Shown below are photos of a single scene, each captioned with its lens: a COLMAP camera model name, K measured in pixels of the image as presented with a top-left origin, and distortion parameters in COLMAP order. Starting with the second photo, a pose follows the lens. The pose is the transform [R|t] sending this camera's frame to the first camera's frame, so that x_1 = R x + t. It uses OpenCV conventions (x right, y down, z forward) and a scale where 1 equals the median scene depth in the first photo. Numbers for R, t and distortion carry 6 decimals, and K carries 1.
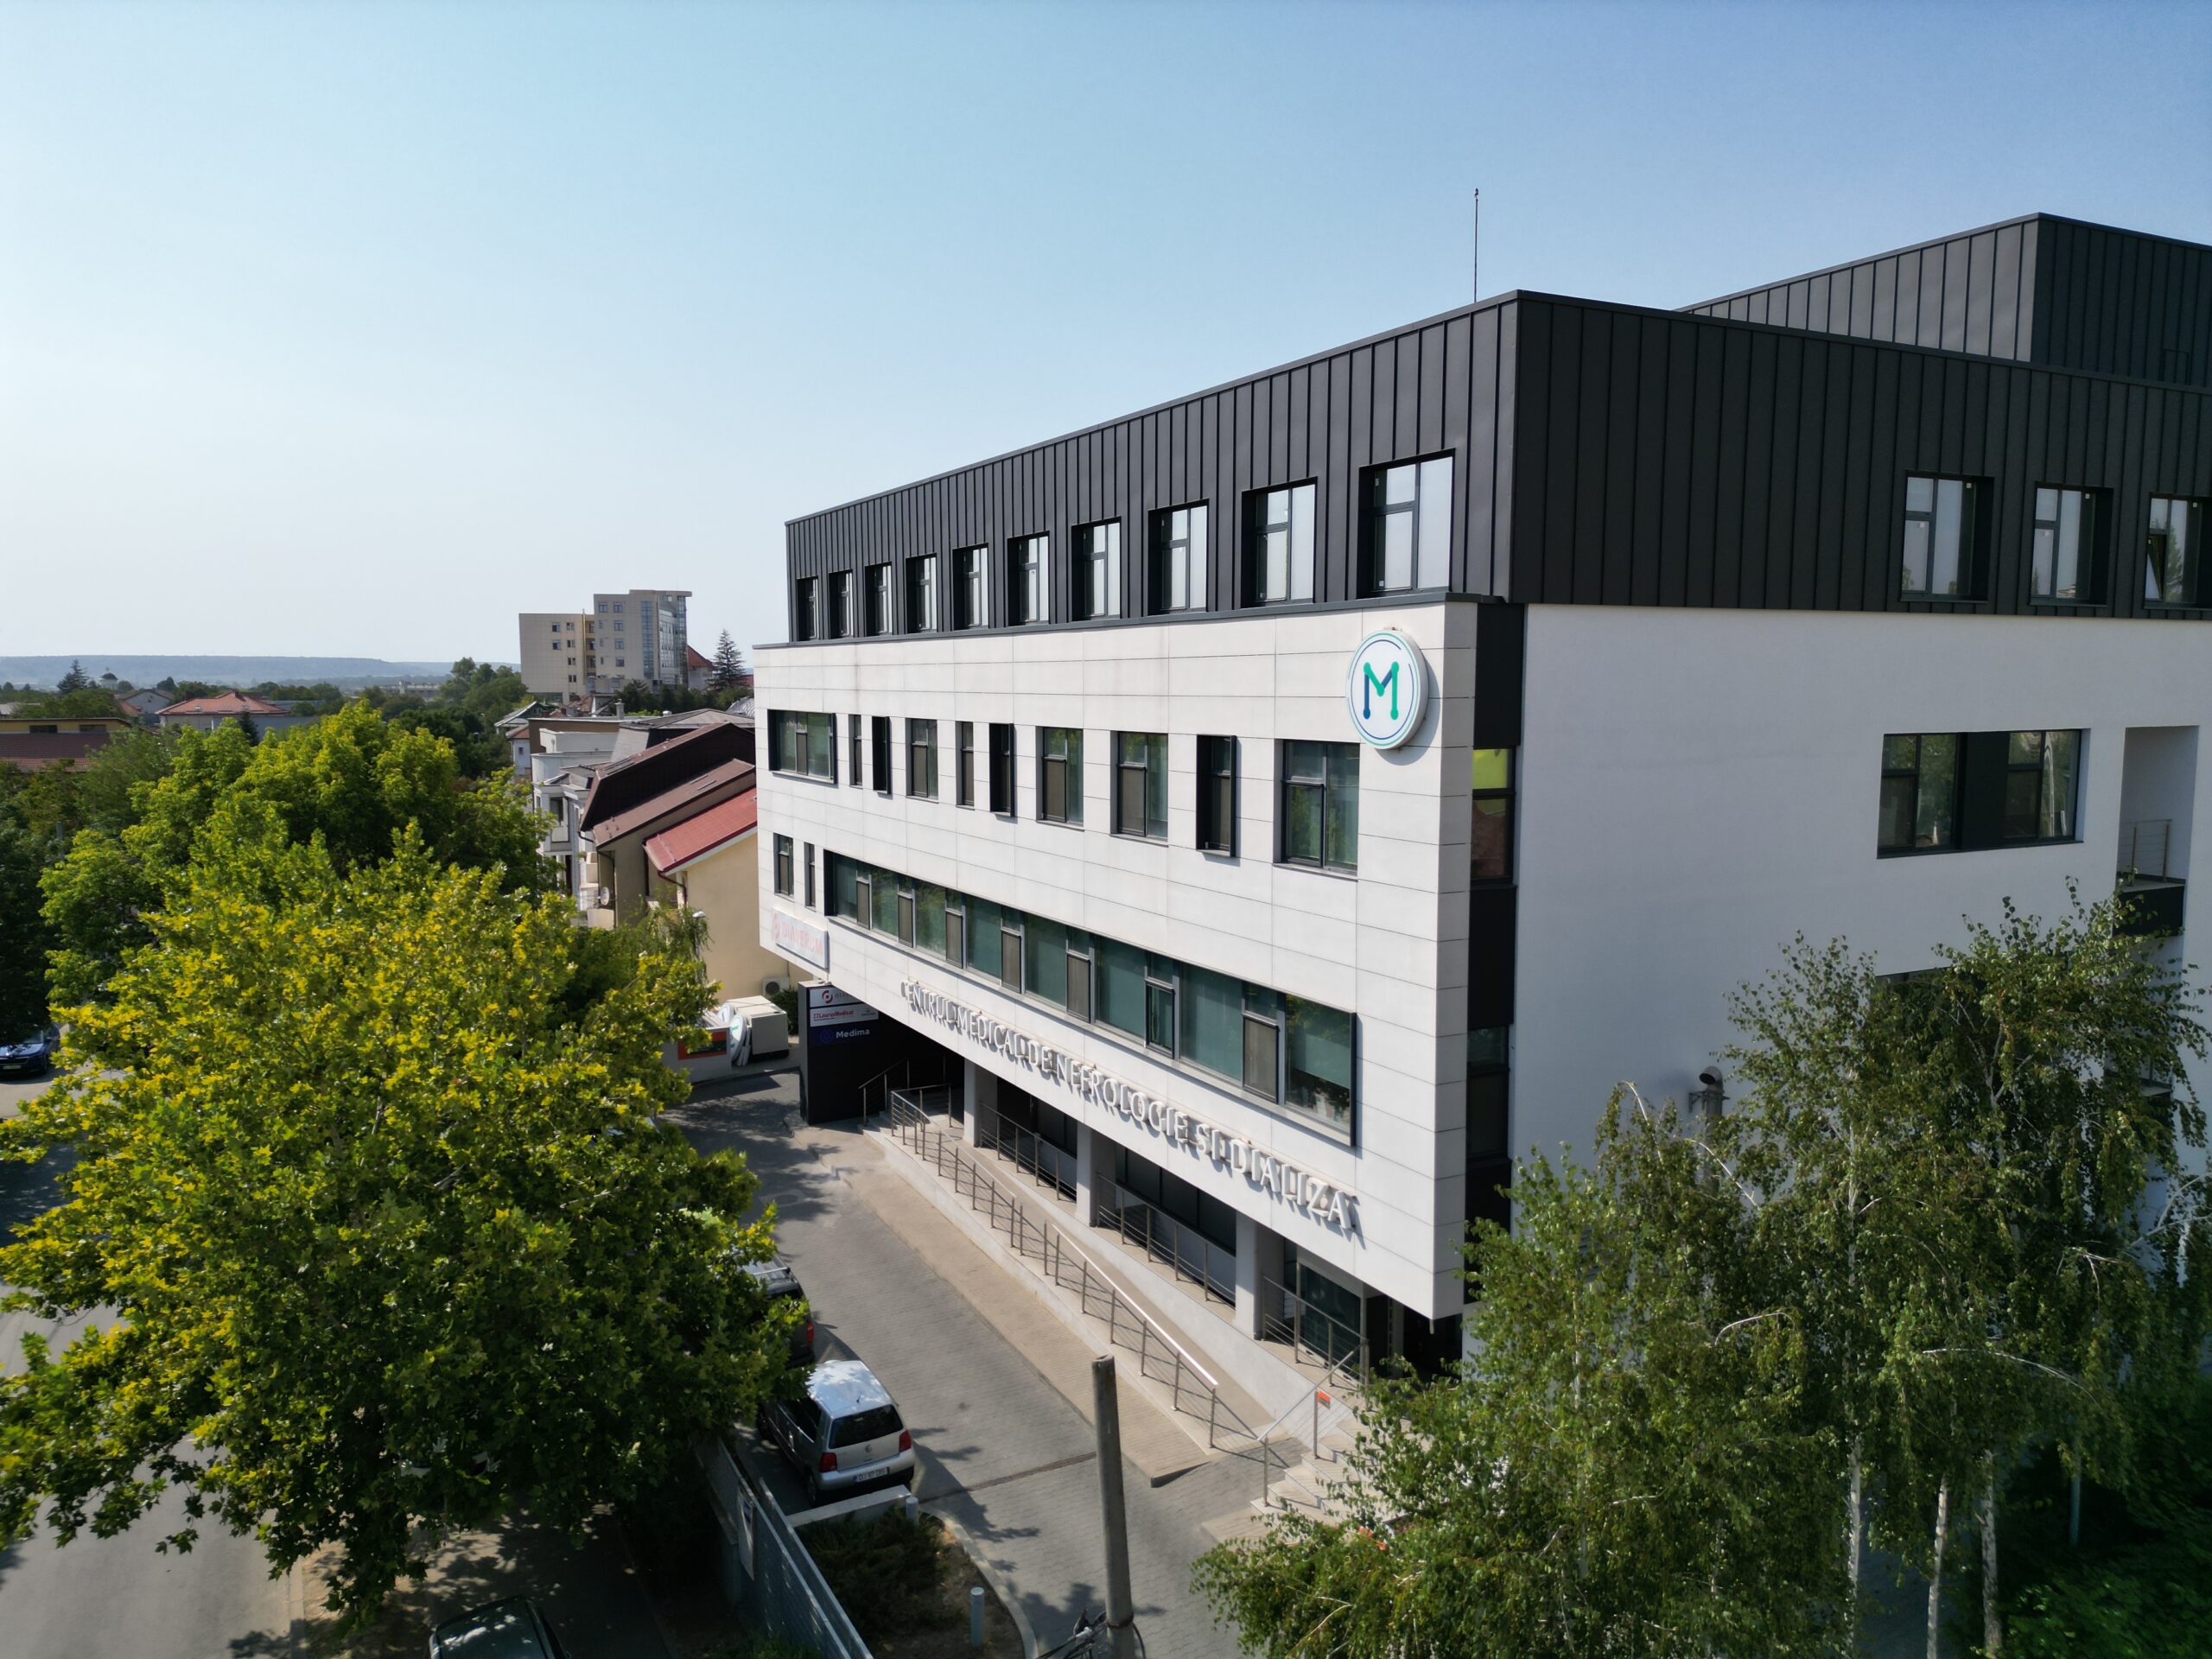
lens RADIAL K [[1555.6, 0, 1100.3], [0, 1555.6, 826.3], [0, 0, 1]] dist [0.062410, -0.047831]
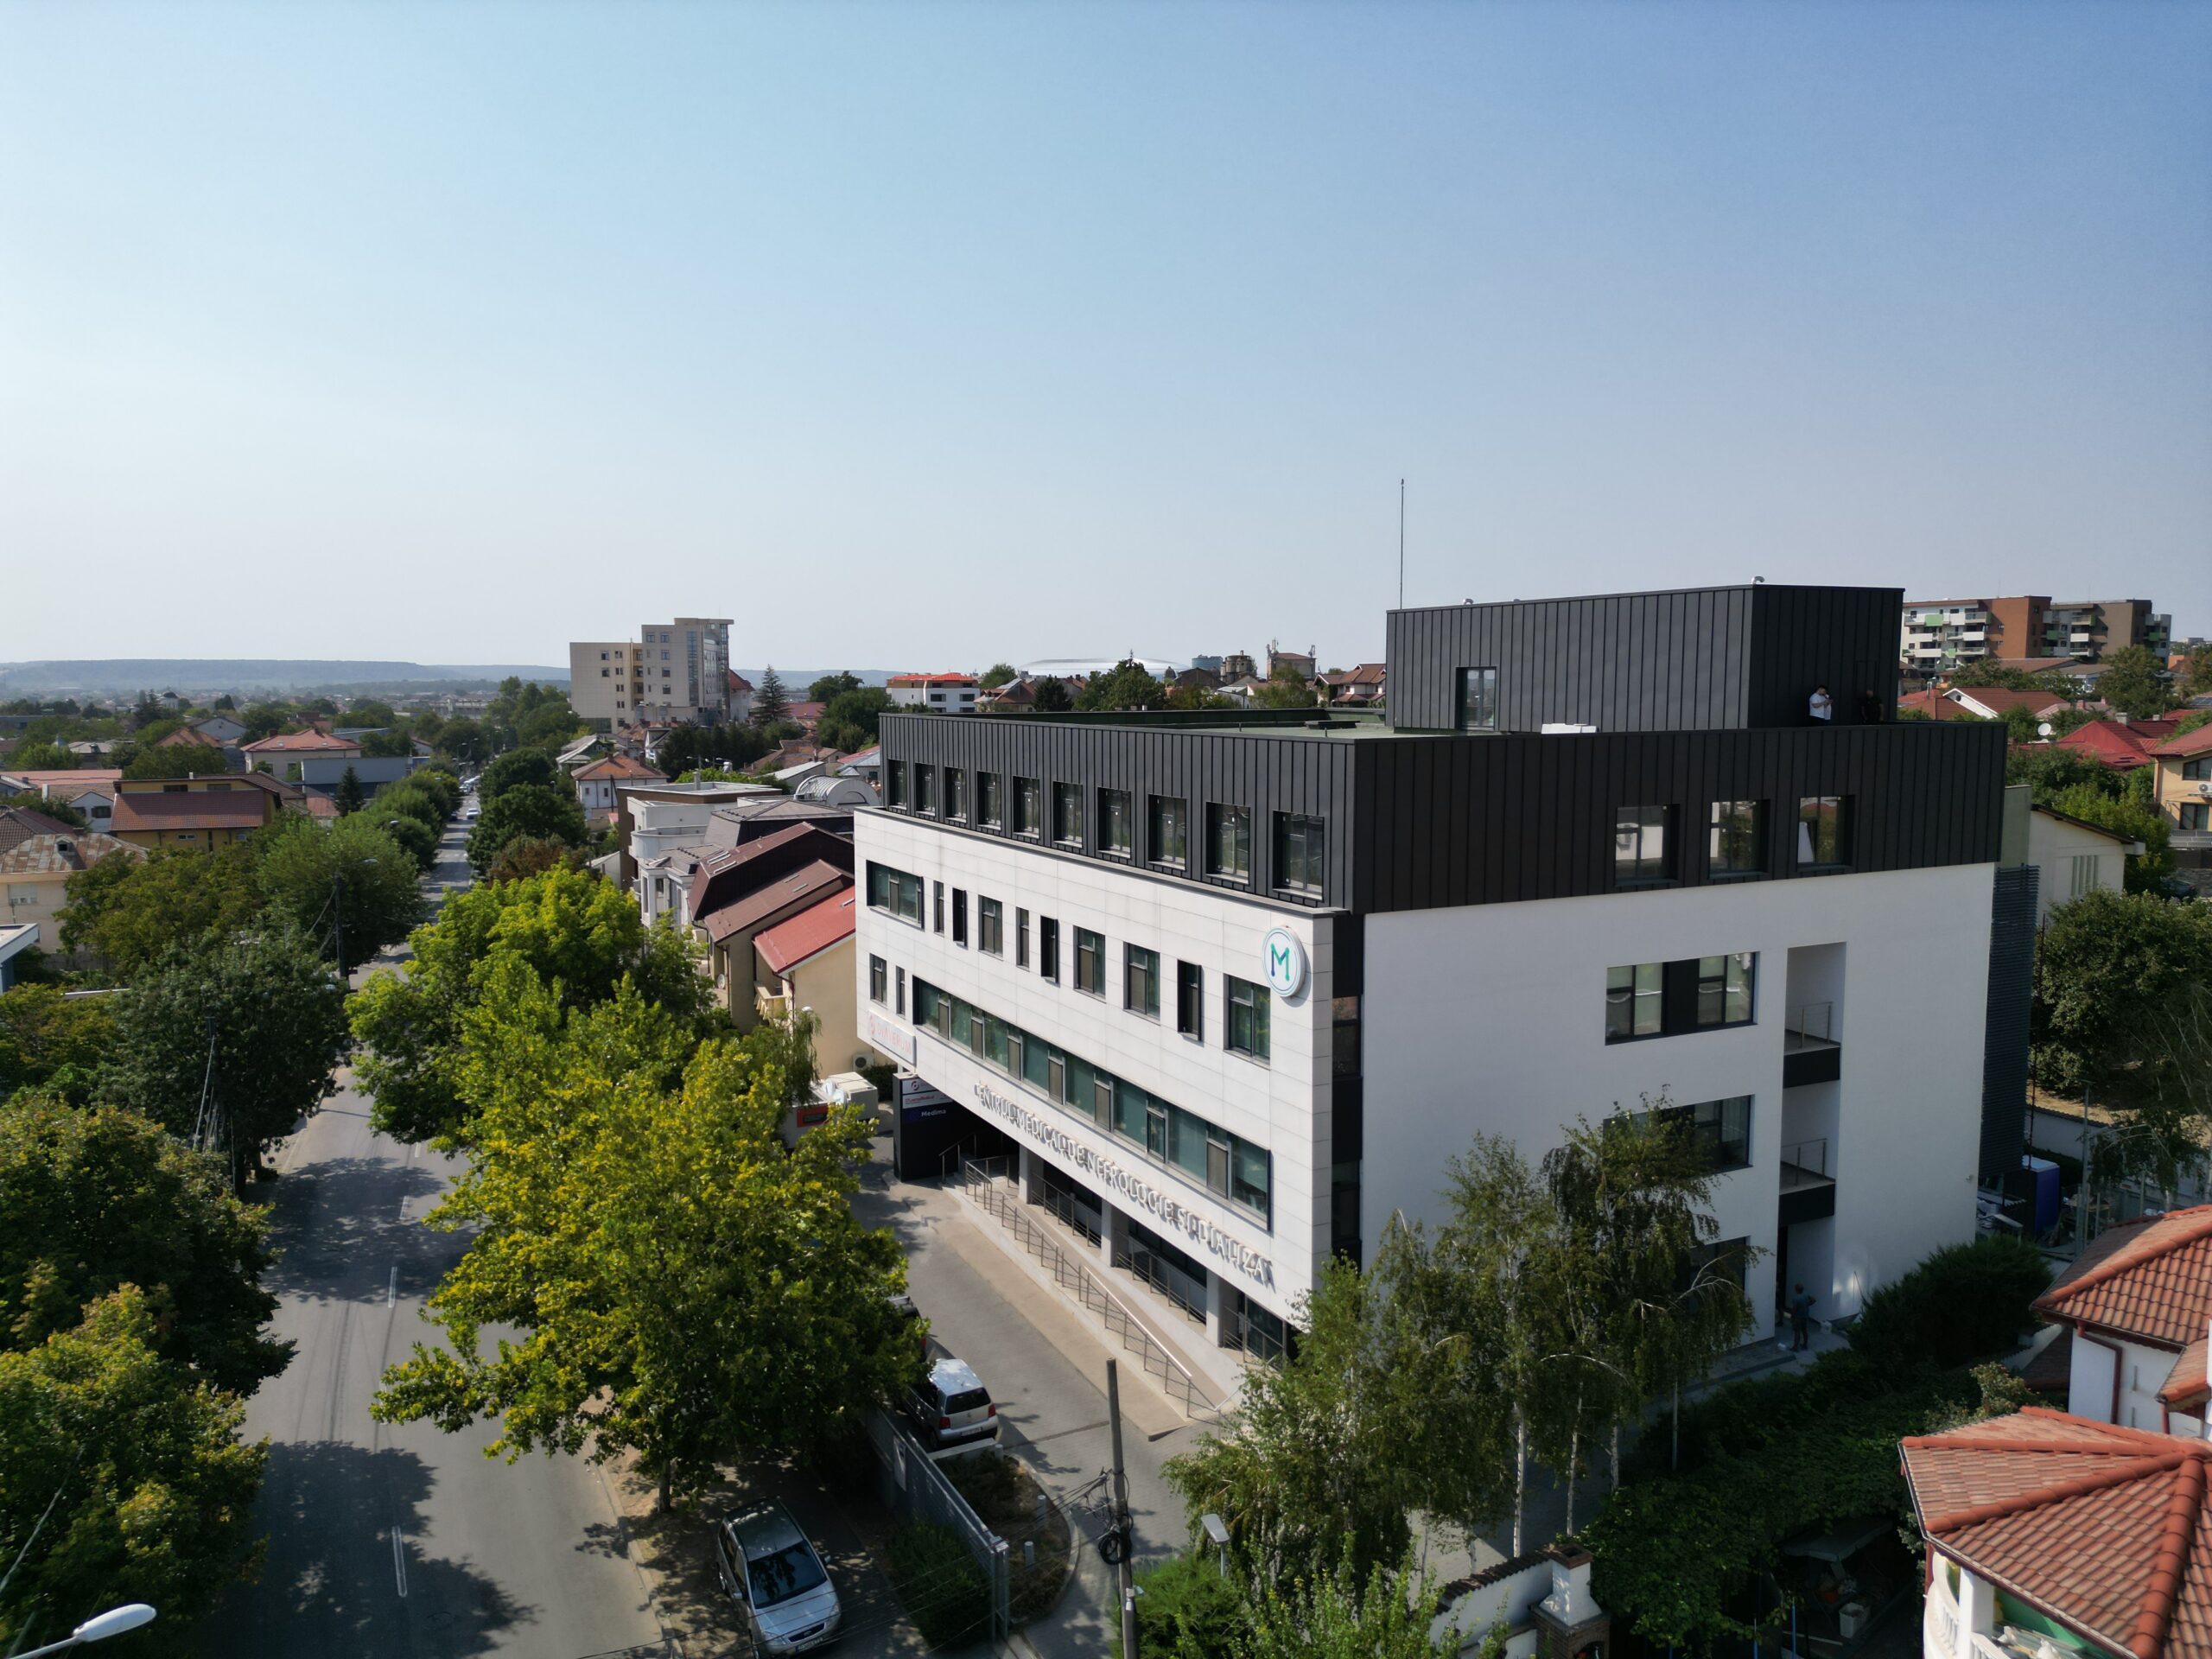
lens RADIAL K [[1556.3, 0, 1106.0], [0, 1556.3, 829.5], [0, 0, 1]] dist [0.084579, -0.102560]
pose [[0.999904, 0.000416, -0.013827, 0.010523], [-0.000381, 0.999997, 0.002528, -0.179426], [0.013828, -0.002522, 0.999901, -0.526744]]
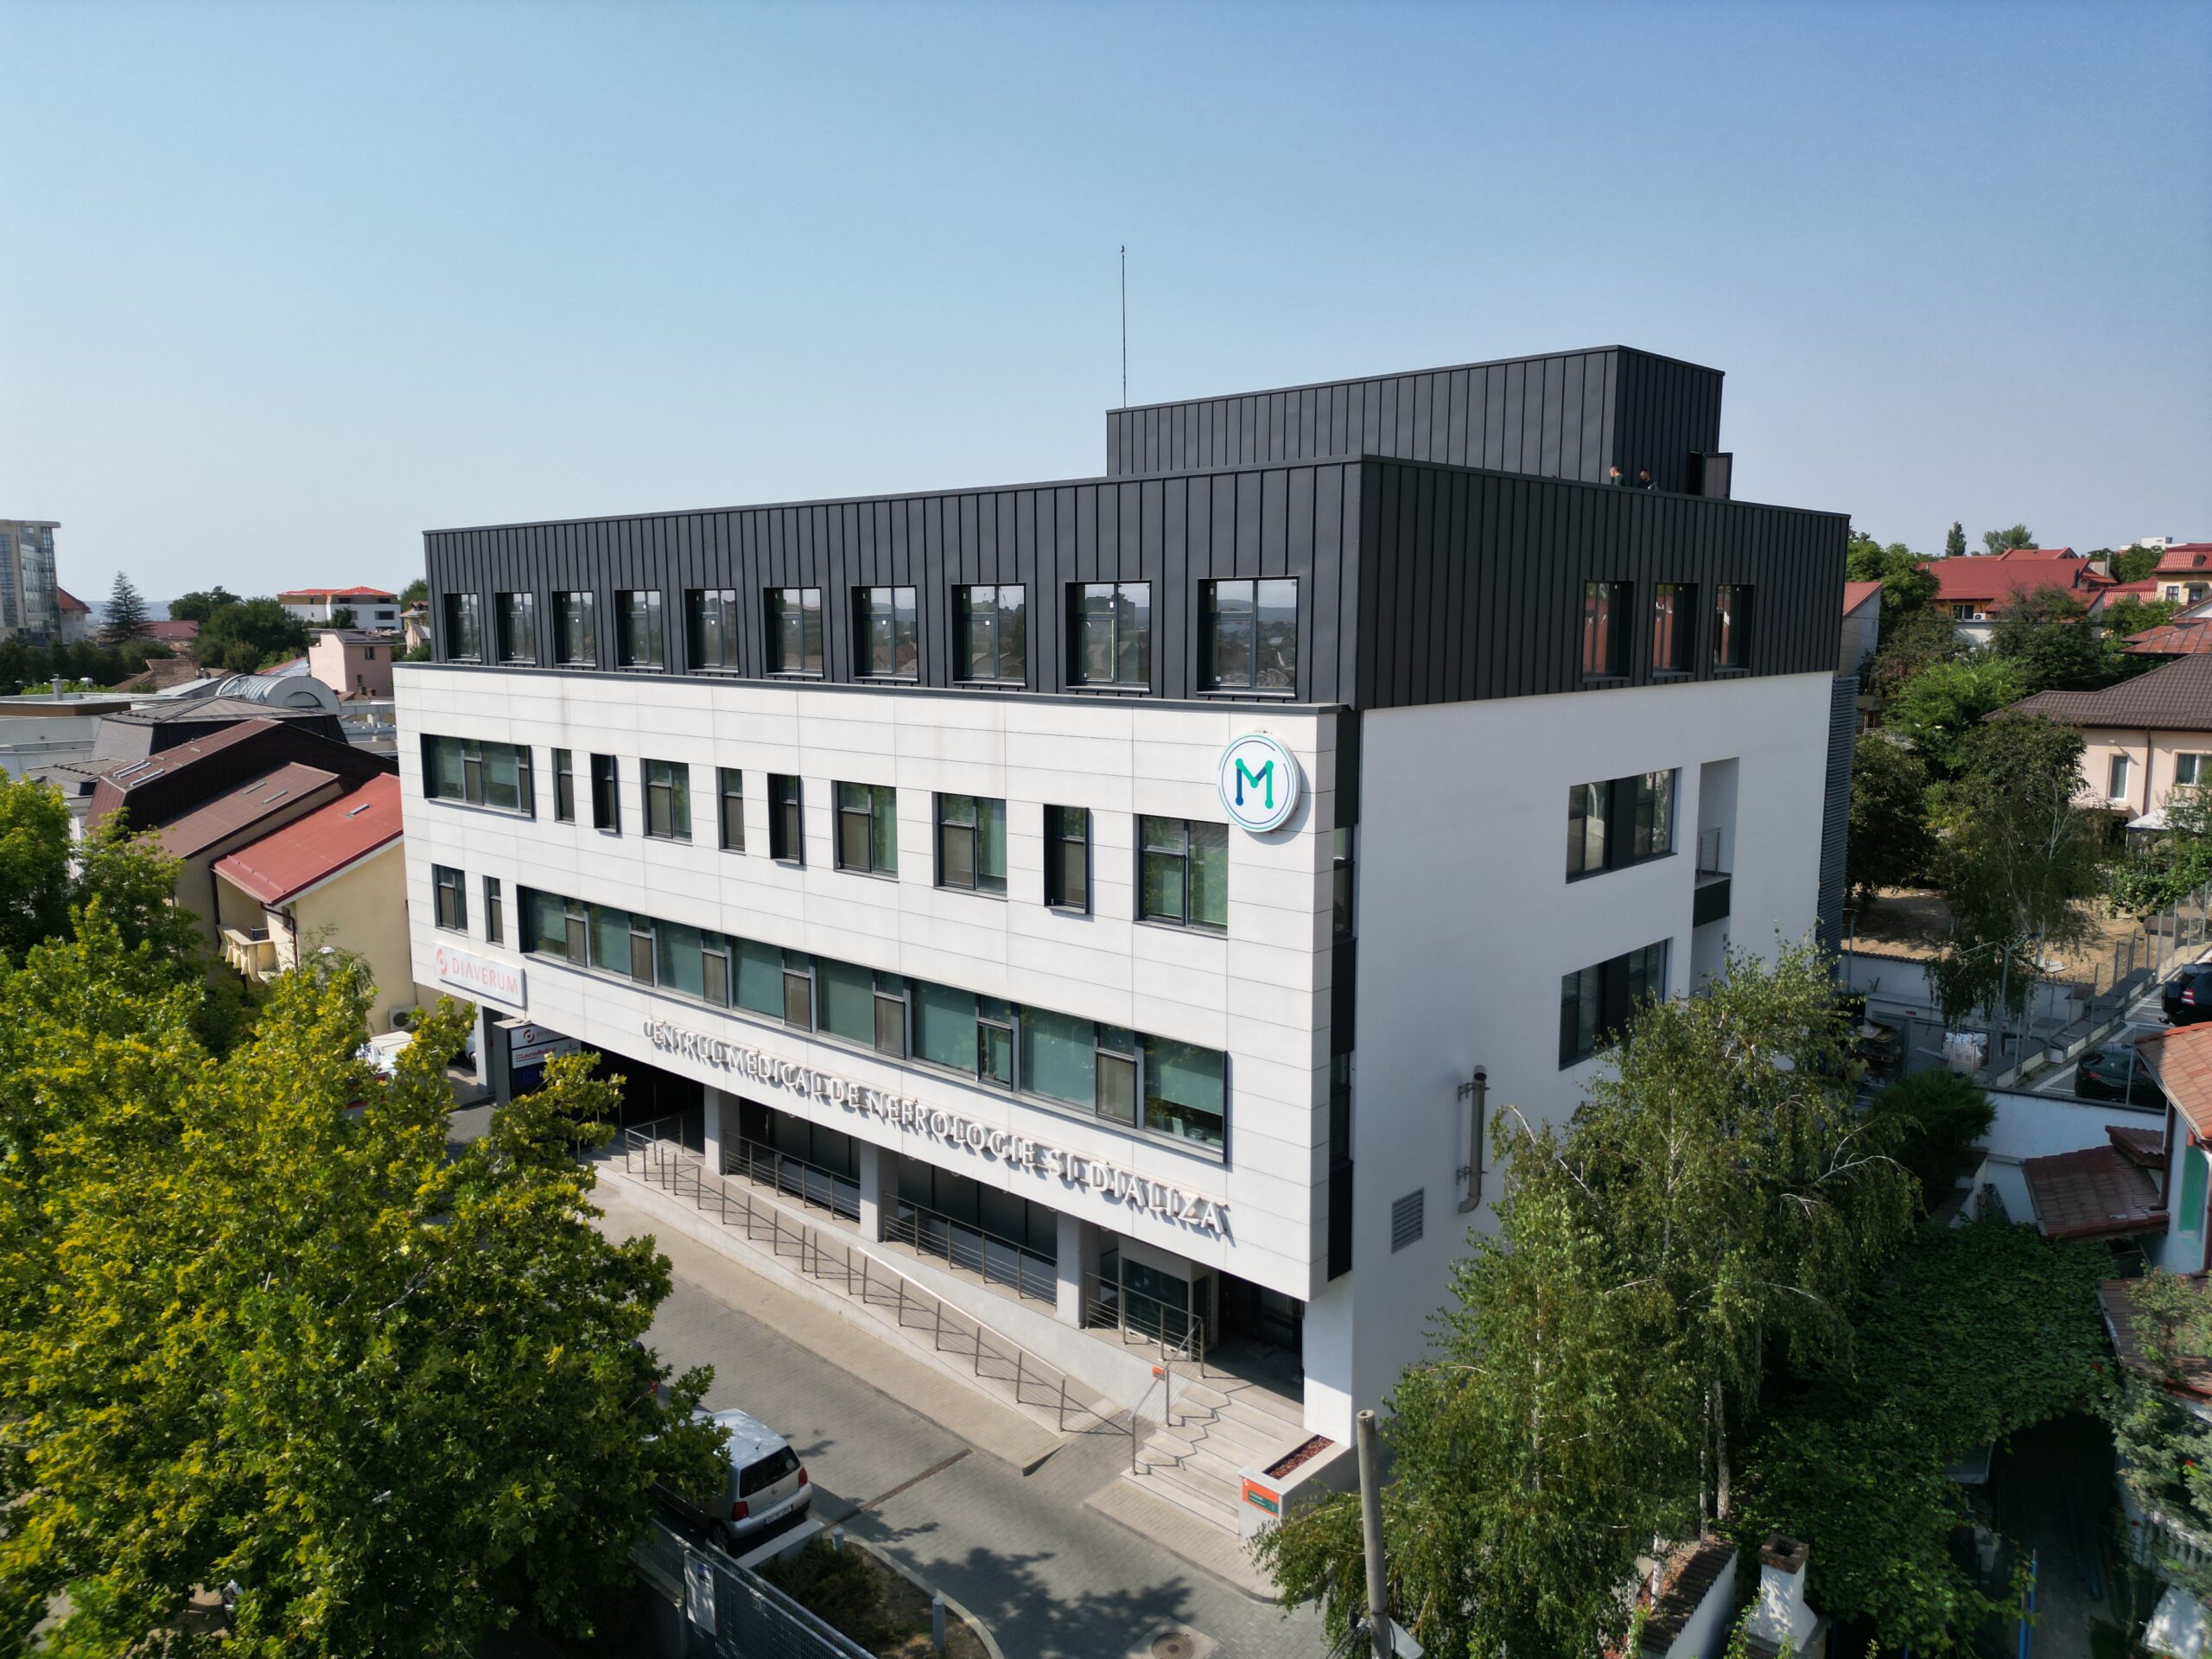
lens RADIAL K [[1556.3, 0, 1106.0], [0, 1556.3, 829.5], [0, 0, 1]] dist [0.084579, -0.102560]
pose [[0.942680, -0.046458, 0.330449, -0.242867], [0.032413, 0.998327, 0.047888, -0.085567], [-0.332121, -0.034432, 0.942608, -0.059106]]
